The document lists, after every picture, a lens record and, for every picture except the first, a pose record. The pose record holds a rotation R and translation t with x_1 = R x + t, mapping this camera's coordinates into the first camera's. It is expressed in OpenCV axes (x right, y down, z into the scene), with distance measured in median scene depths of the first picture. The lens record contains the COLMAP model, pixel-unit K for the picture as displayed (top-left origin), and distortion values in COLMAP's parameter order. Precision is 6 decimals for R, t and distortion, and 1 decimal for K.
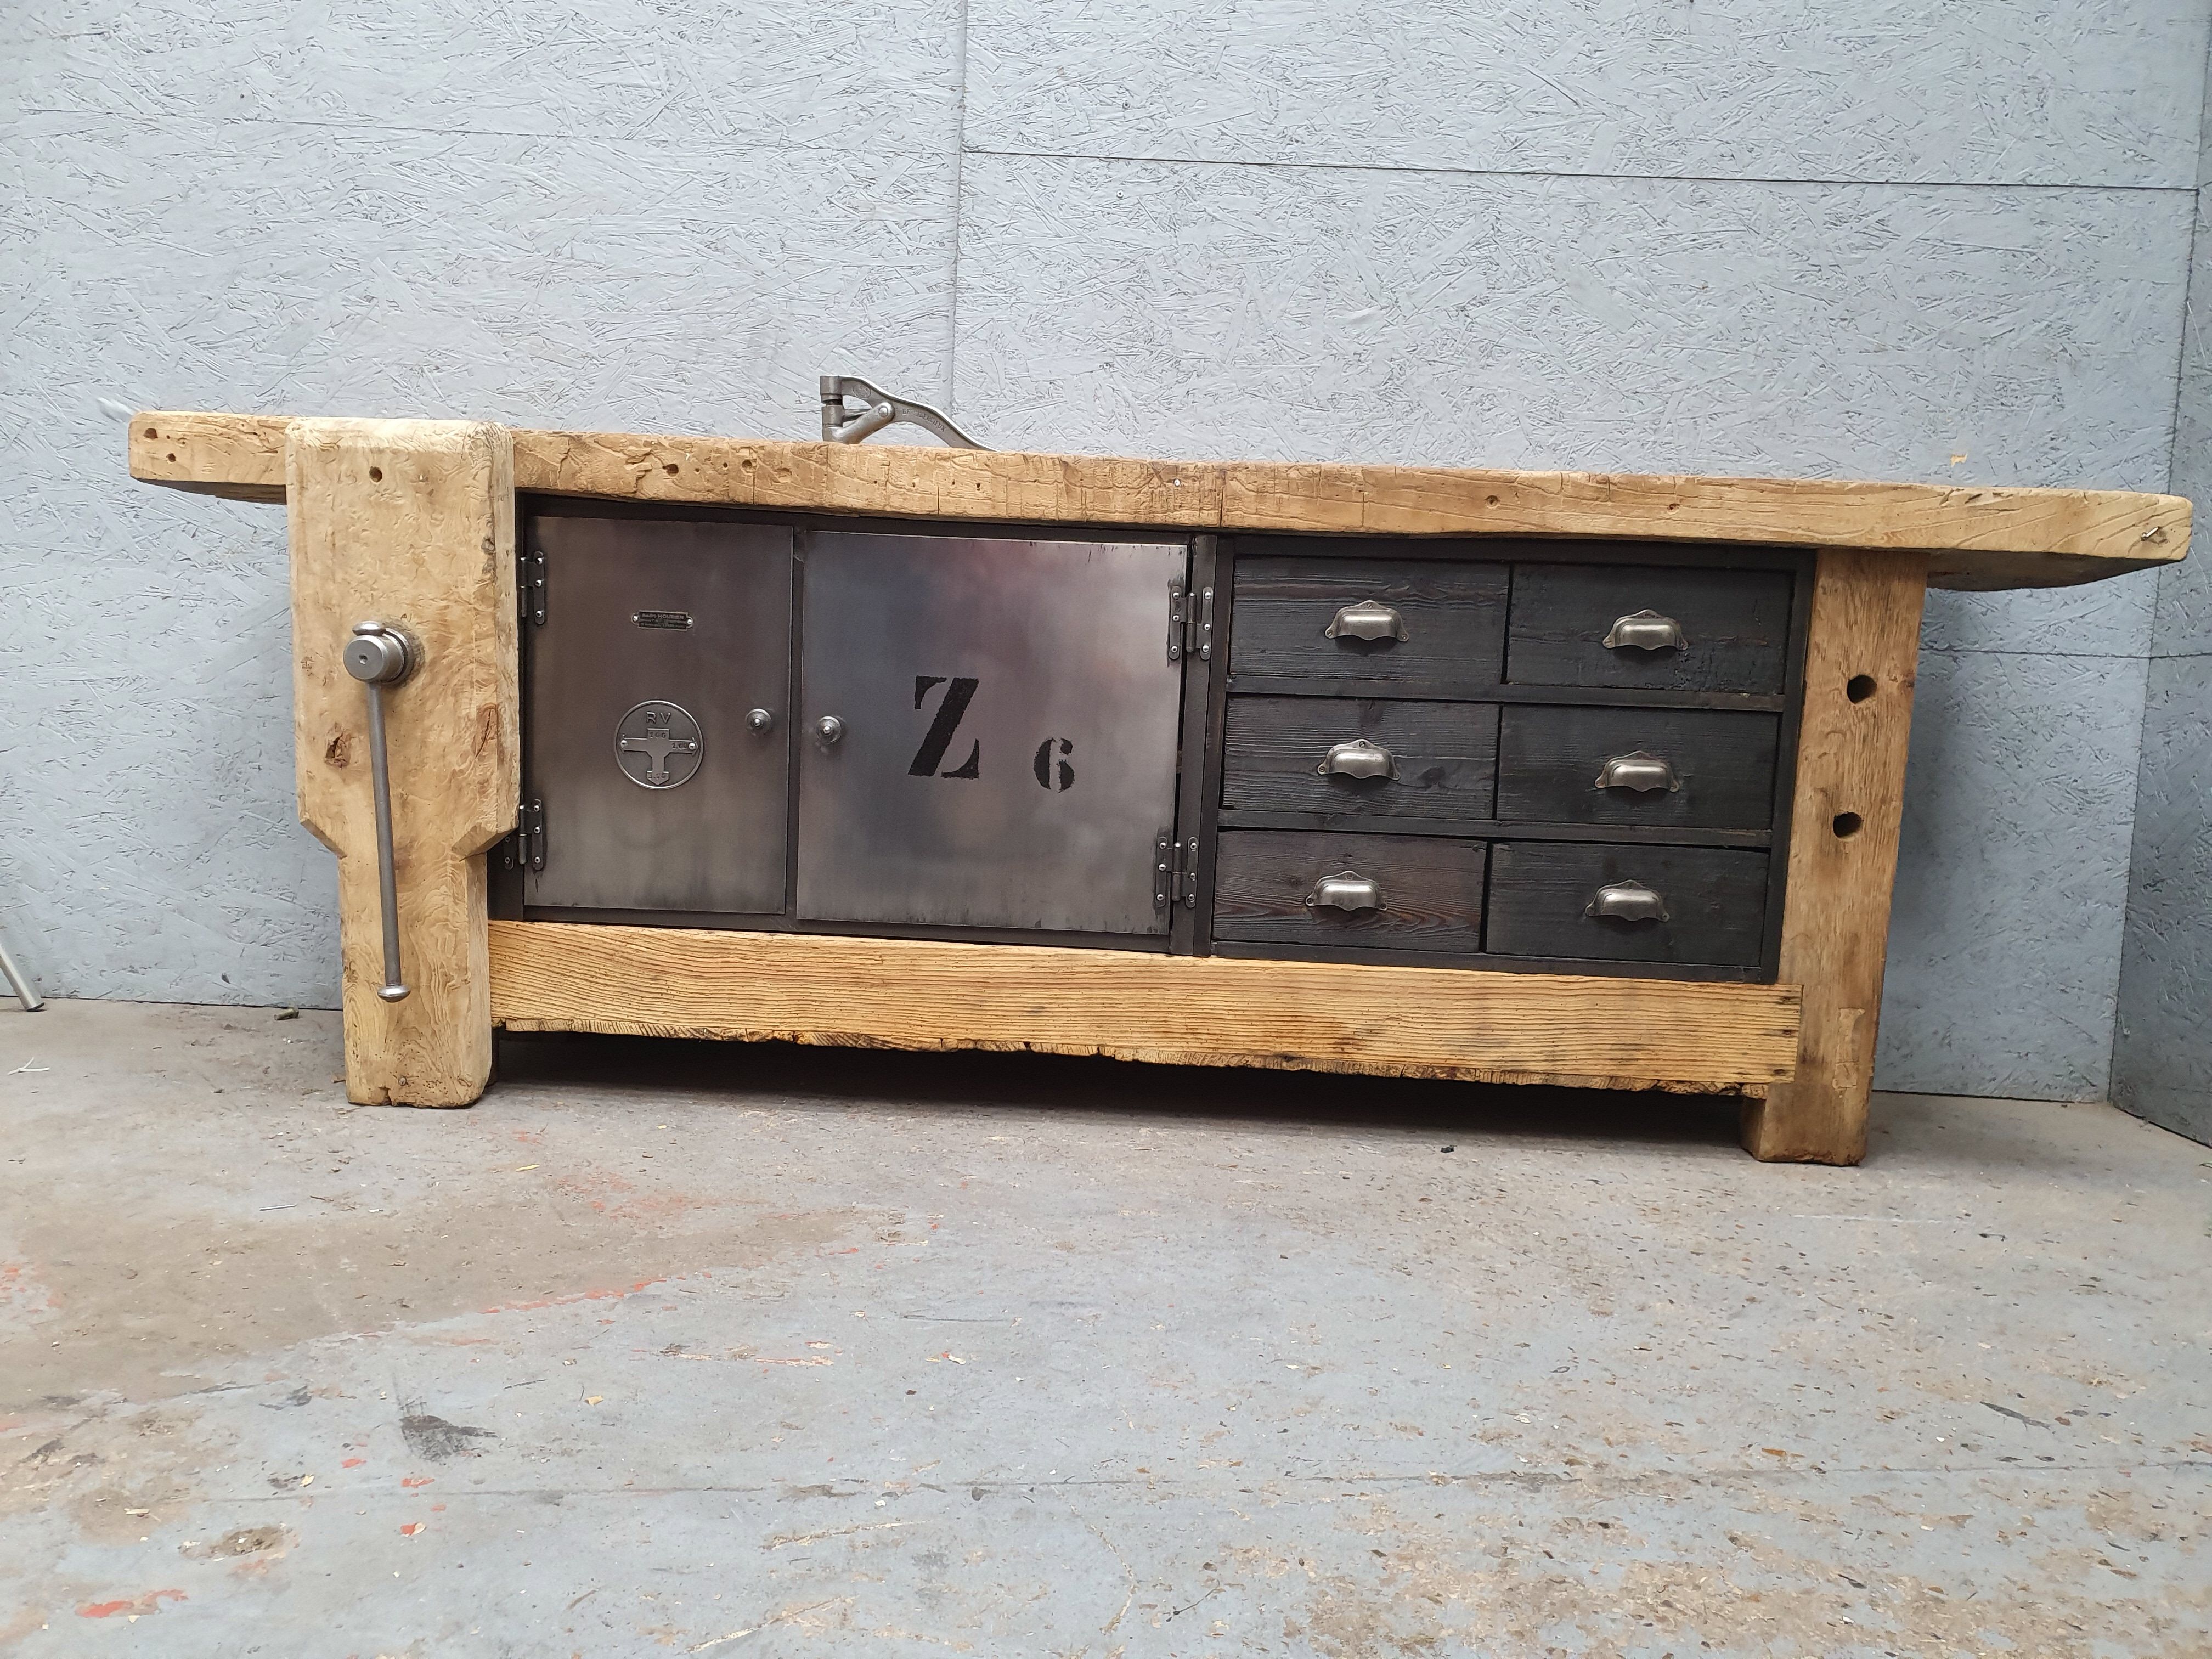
lens RADIAL K [[1691.9, 0, 1112.1], [0, 1691.9, 857.1], [0, 0, 1]] dist [0.013801, 0.005112]
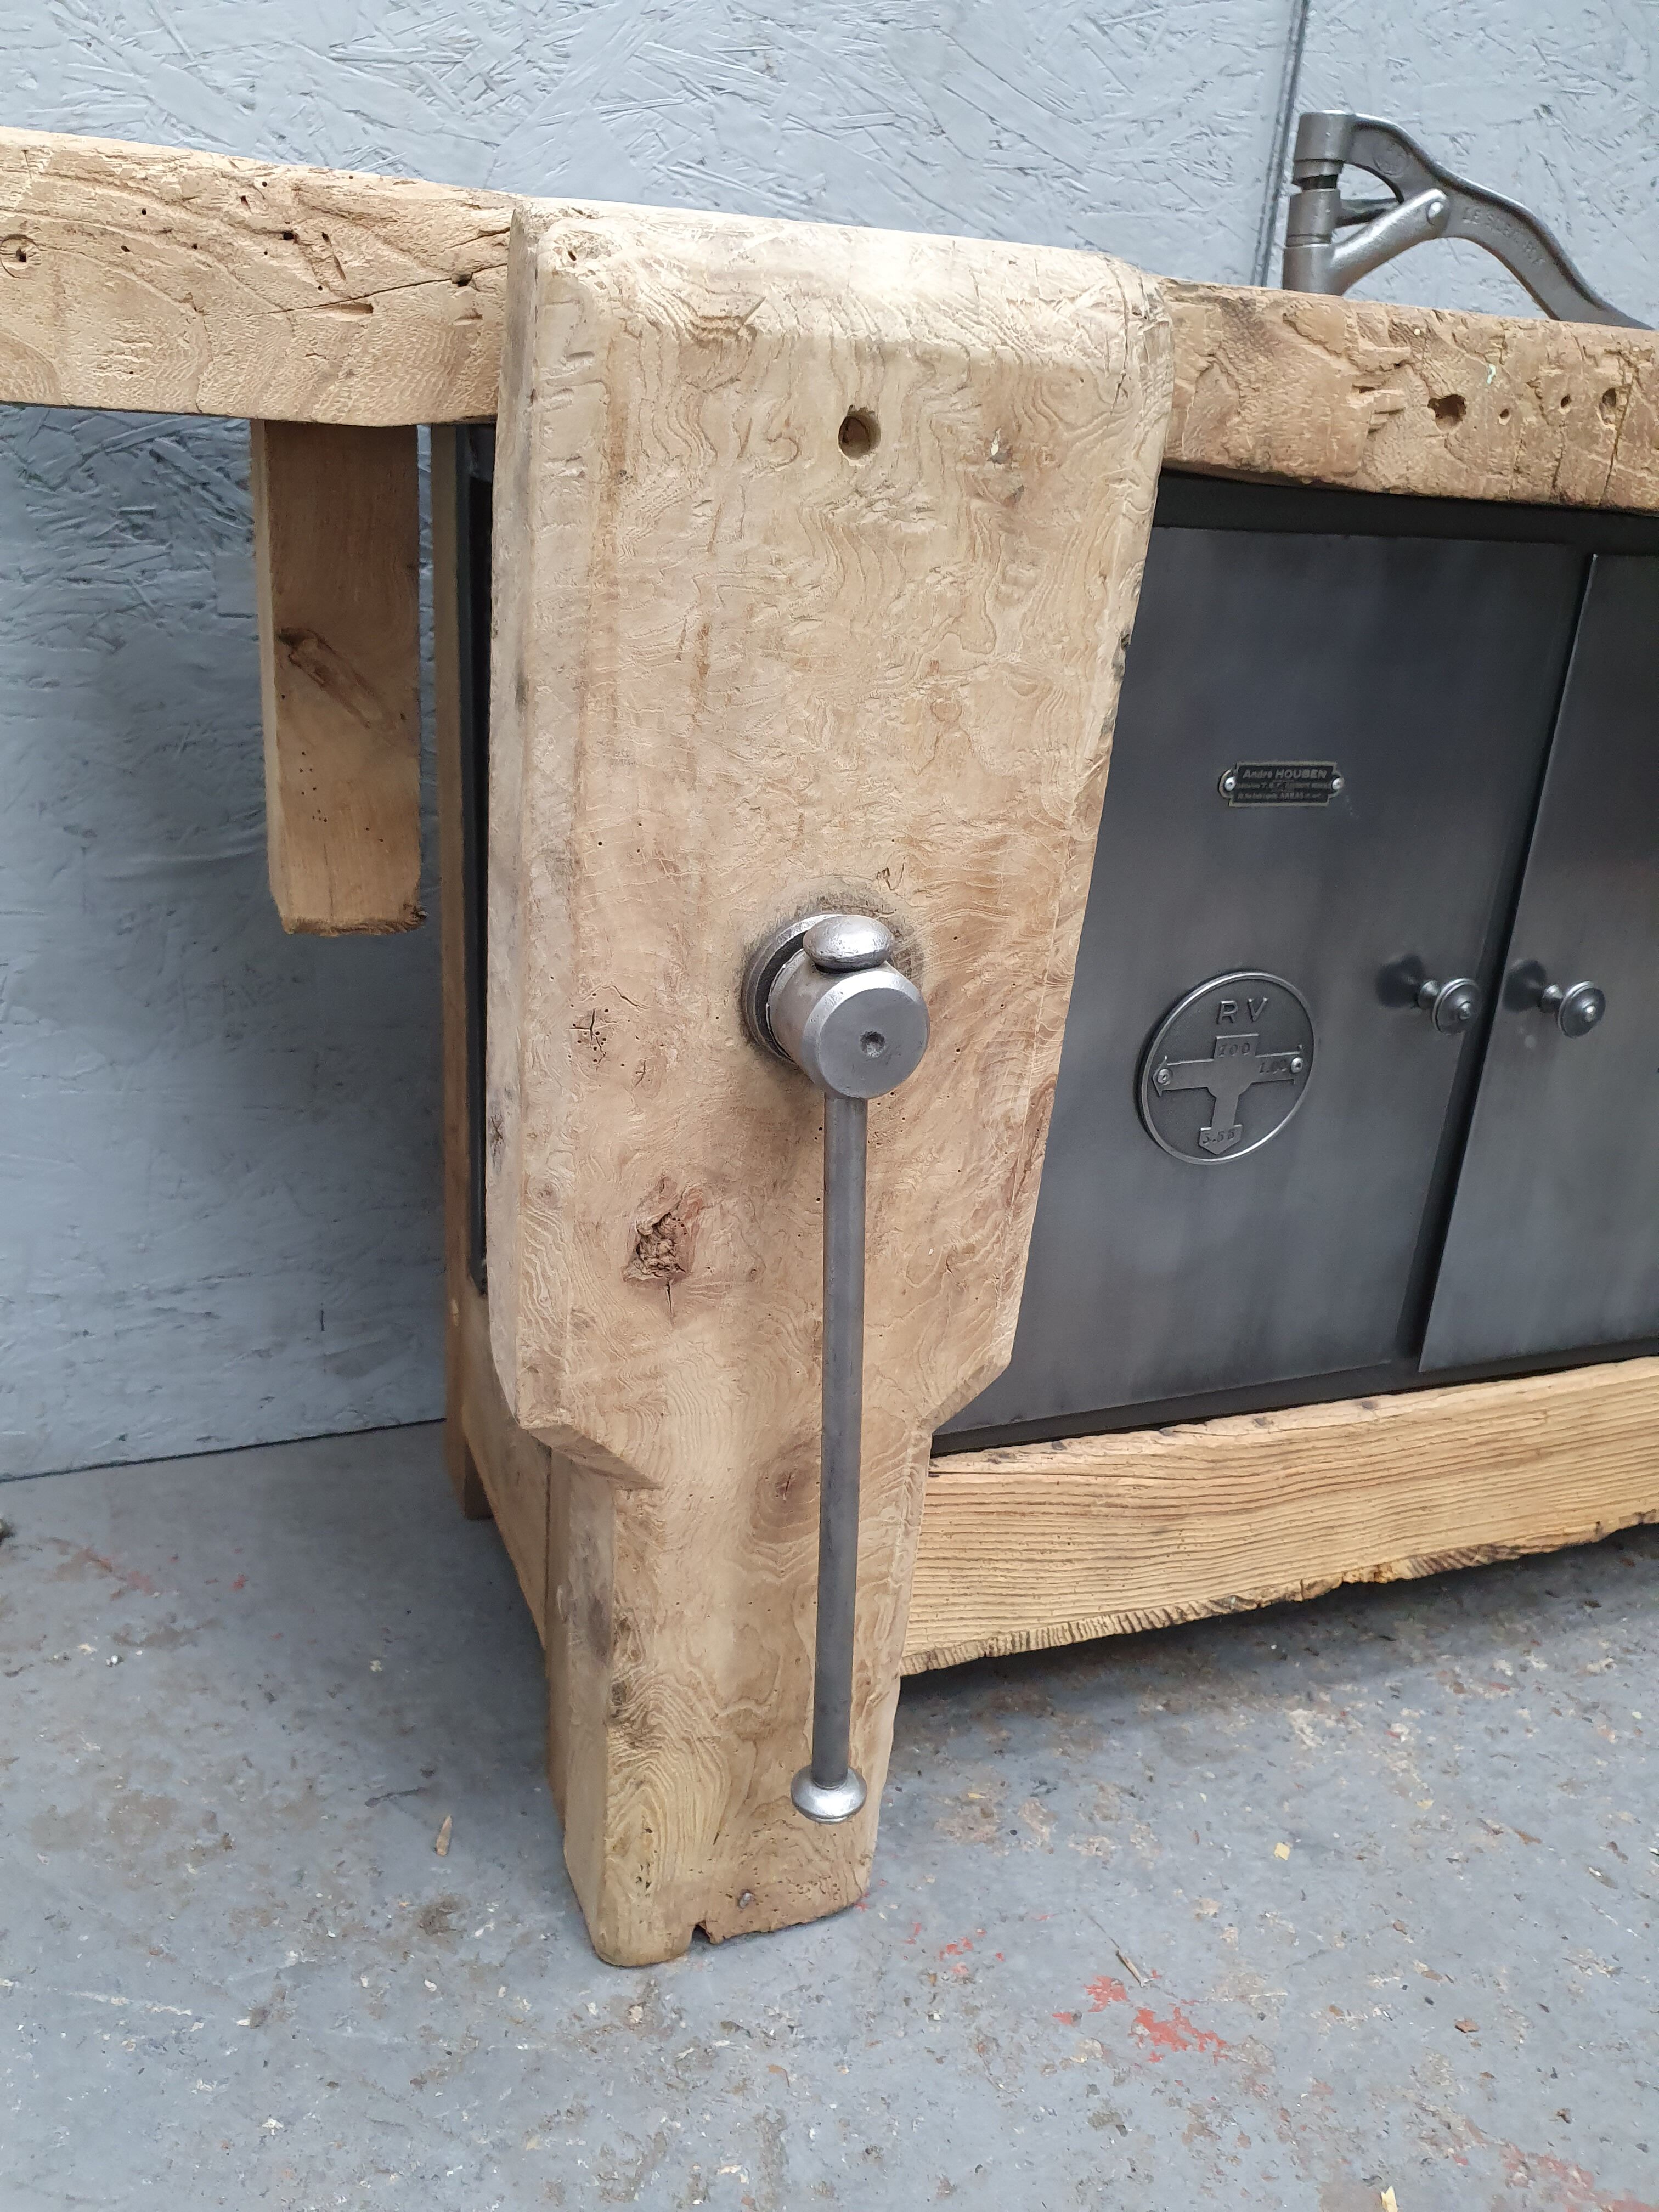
lens RADIAL K [[1728.0, 0, 802.6], [0, 1728.0, 1127.4], [0, 0, 1]] dist [0.004148, 0.004761]
pose [[0.932245, -0.119761, 0.341432, -0.526500], [0.017518, 0.957468, 0.288009, -0.182553], [-0.361403, -0.262513, 0.894693, 0.643864]]
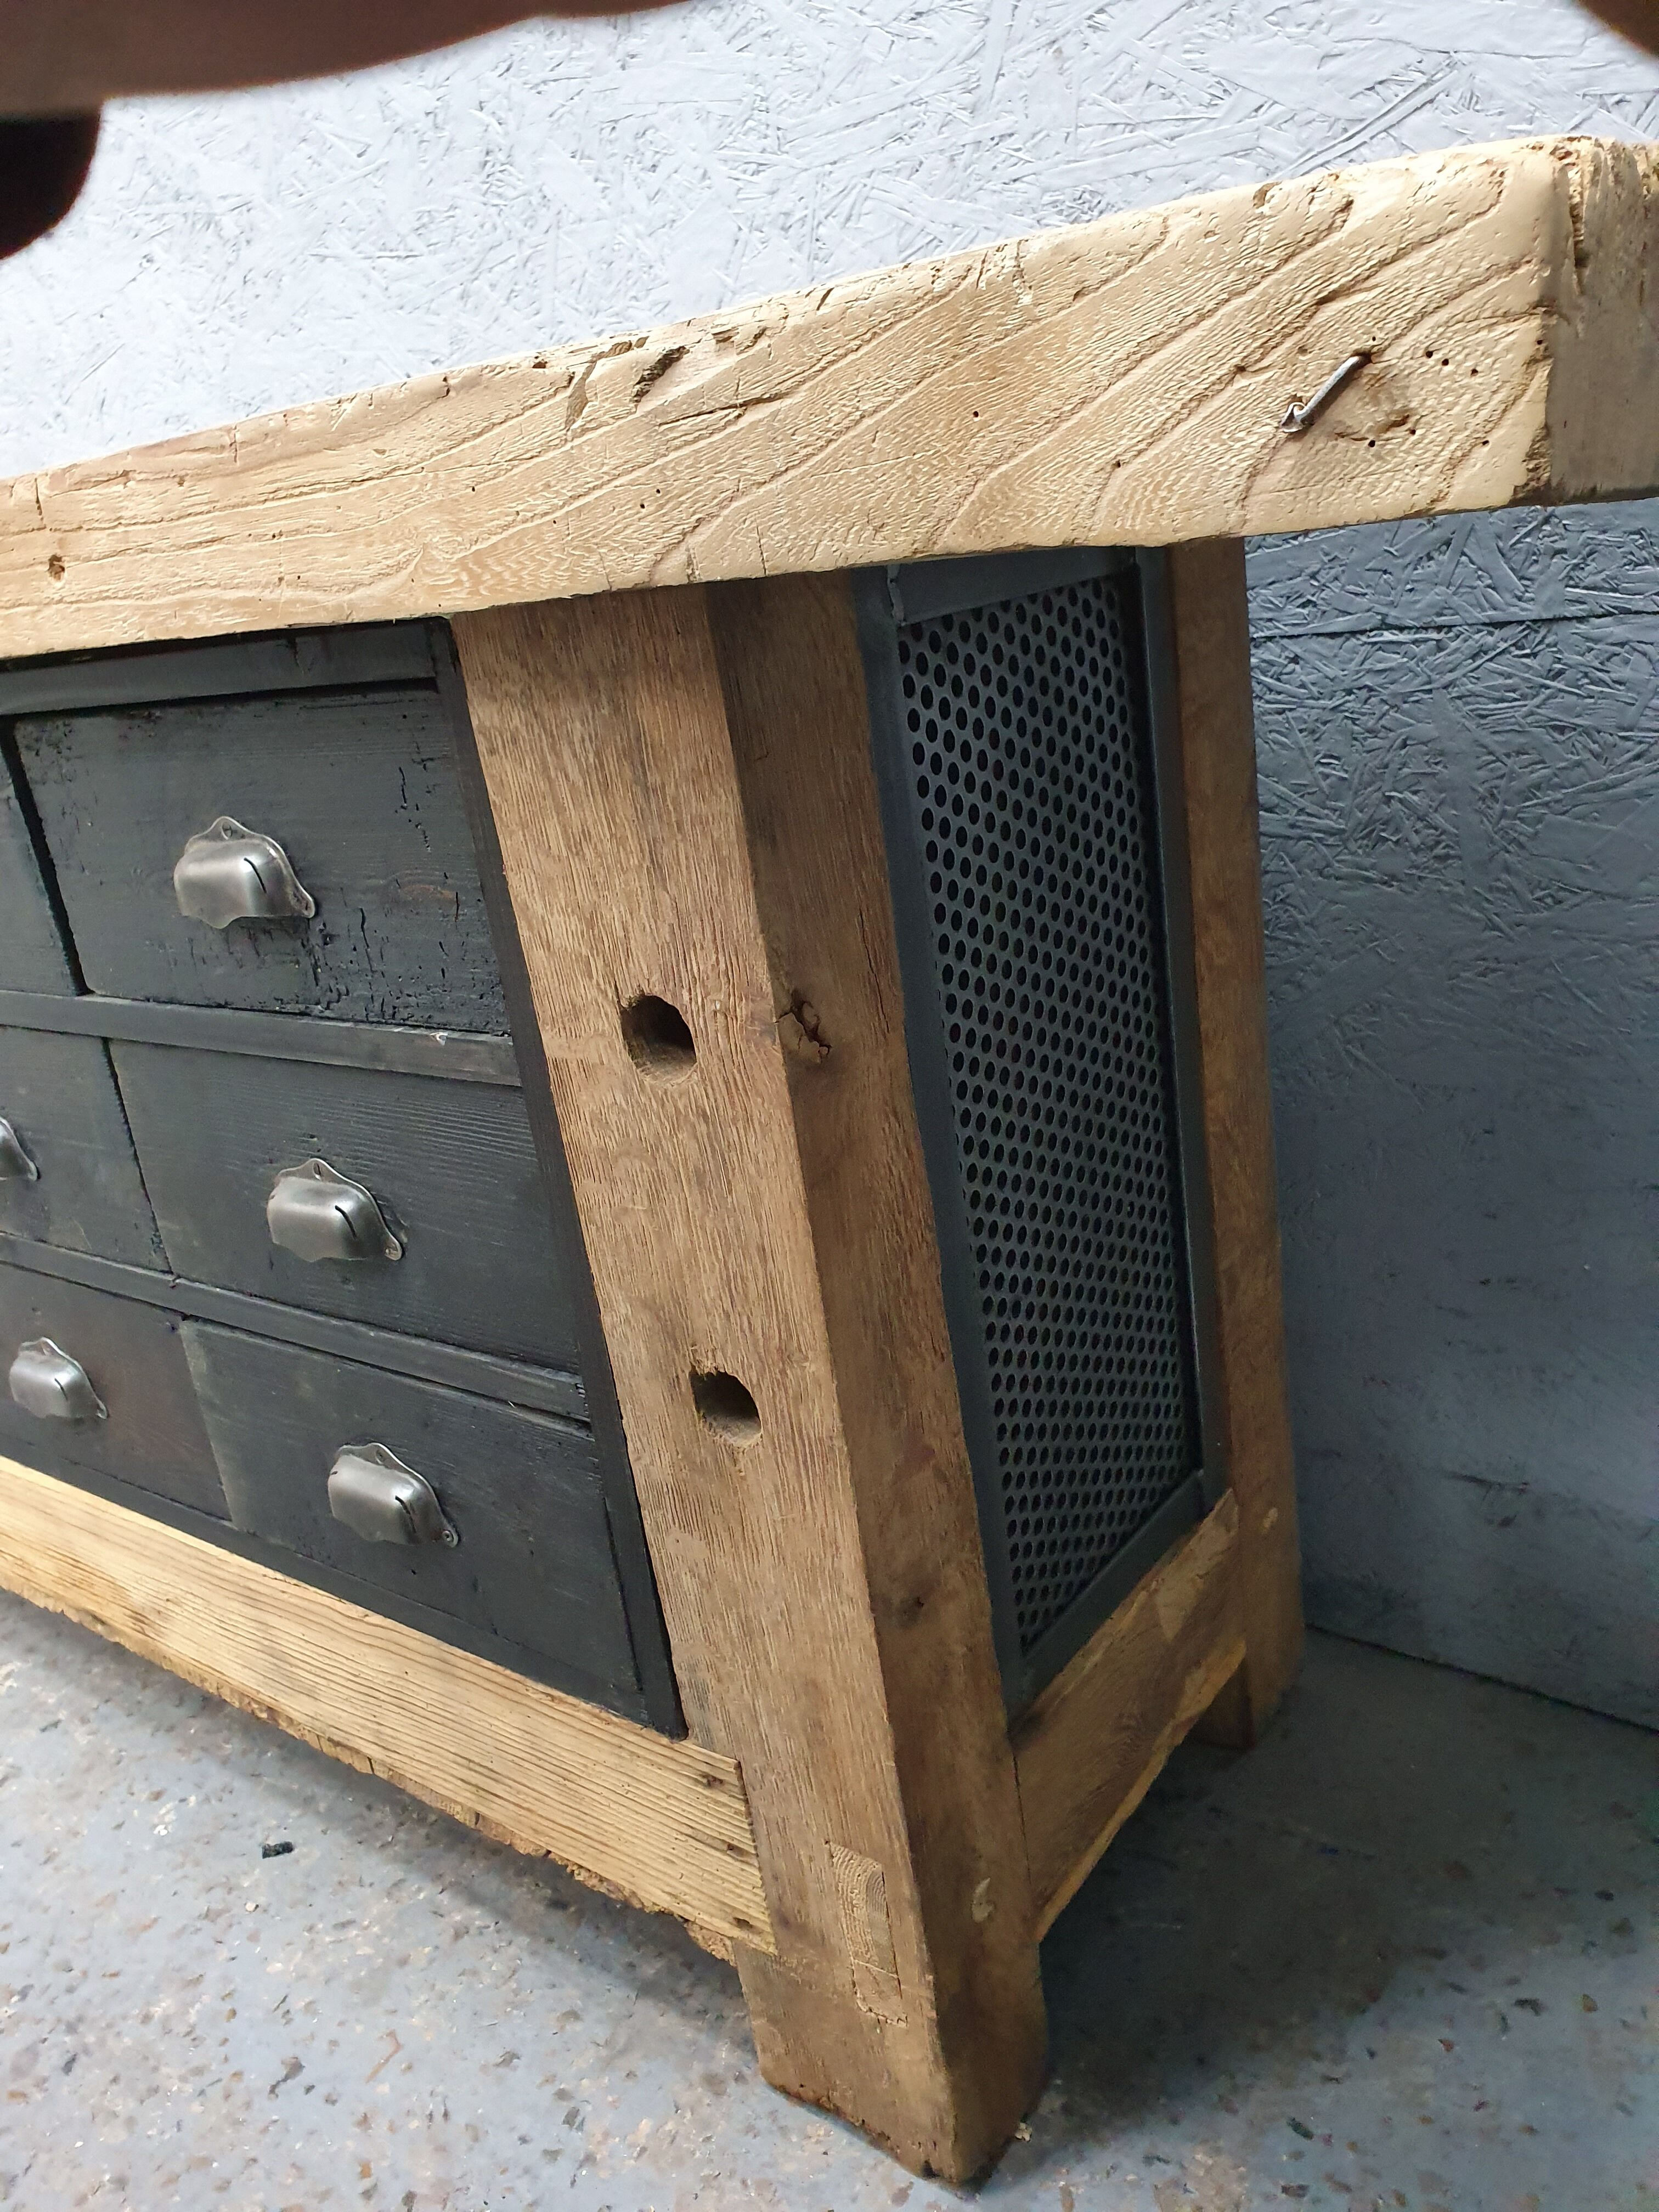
lens RADIAL K [[1736.3, 0, 829.5], [0, 1736.3, 1106.0], [0, 0, 1]] dist [0.017649, 0.001469]
pose [[0.801938, 0.047174, -0.595542, 0.655125], [0.112823, 0.966980, 0.228519, -0.155024], [0.586658, -0.250449, 0.770135, 0.753598]]
